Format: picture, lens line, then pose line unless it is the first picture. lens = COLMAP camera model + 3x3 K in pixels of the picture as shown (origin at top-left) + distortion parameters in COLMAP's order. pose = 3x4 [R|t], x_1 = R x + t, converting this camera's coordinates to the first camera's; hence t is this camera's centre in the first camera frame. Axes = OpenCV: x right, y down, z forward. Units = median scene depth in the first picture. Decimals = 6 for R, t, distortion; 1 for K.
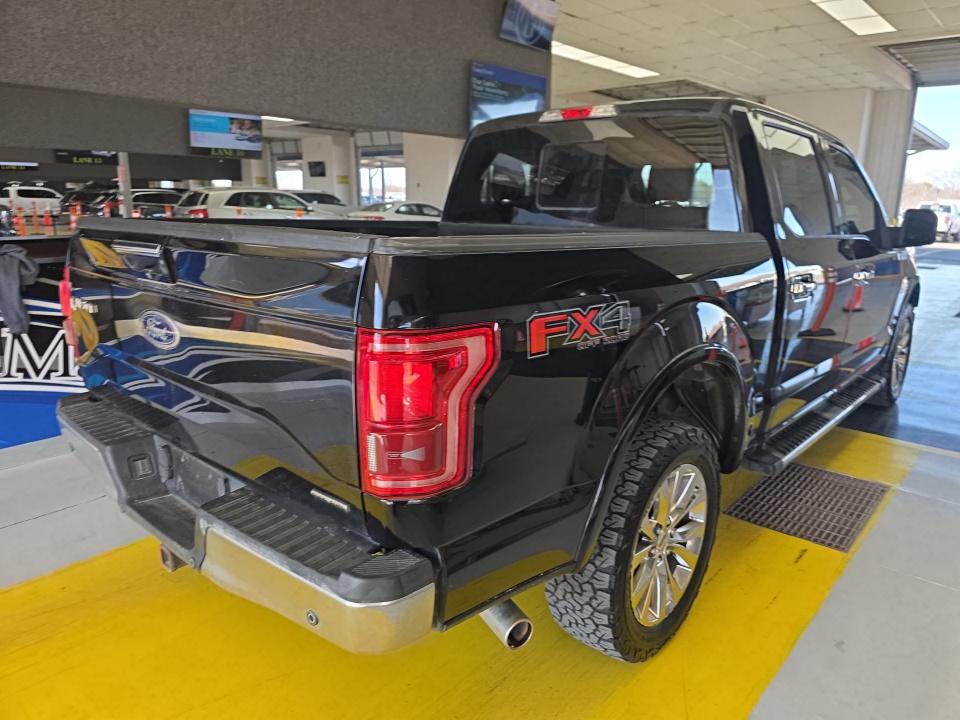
lens RADIAL K [[657.2, 0, 506.1], [0, 657.2, 356.3], [0, 0, 1]] dist [0.018813, -0.002401]
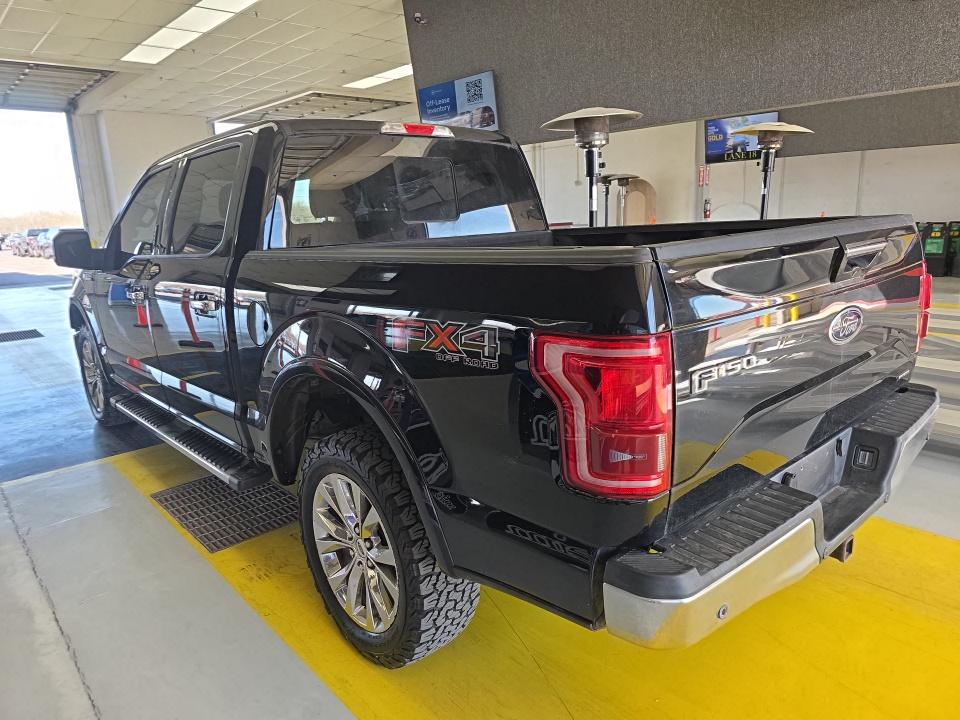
lens RADIAL K [[648.5, 0, 480.0], [0, 648.5, 360.0], [0, 0, 1]] dist [0.018795, -0.003373]
pose [[0.130229, -0.241784, 0.961551, -0.519017], [0.270953, 0.941572, 0.200064, -0.114795], [-0.953742, 0.234481, 0.188133, 0.444014]]
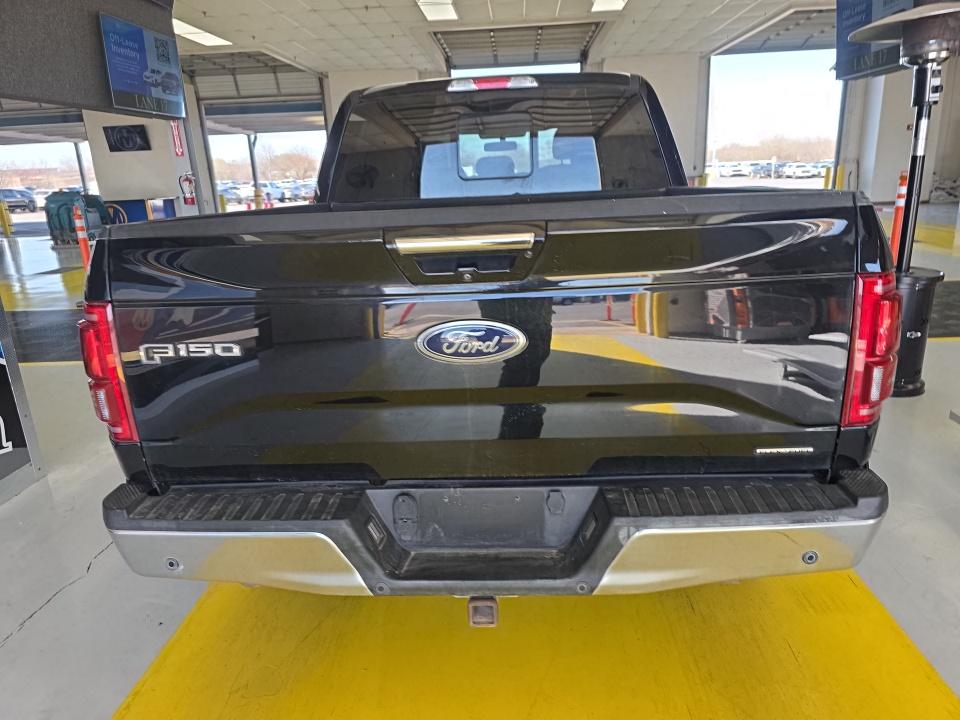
lens RADIAL K [[648.5, 0, 480.0], [0, 648.5, 360.0], [0, 0, 1]] dist [0.018795, -0.003373]
pose [[0.793868, -0.217736, 0.567771, -0.315529], [0.193500, 0.975616, 0.103587, -0.032563], [-0.576481, 0.027630, 0.816643, 0.110611]]
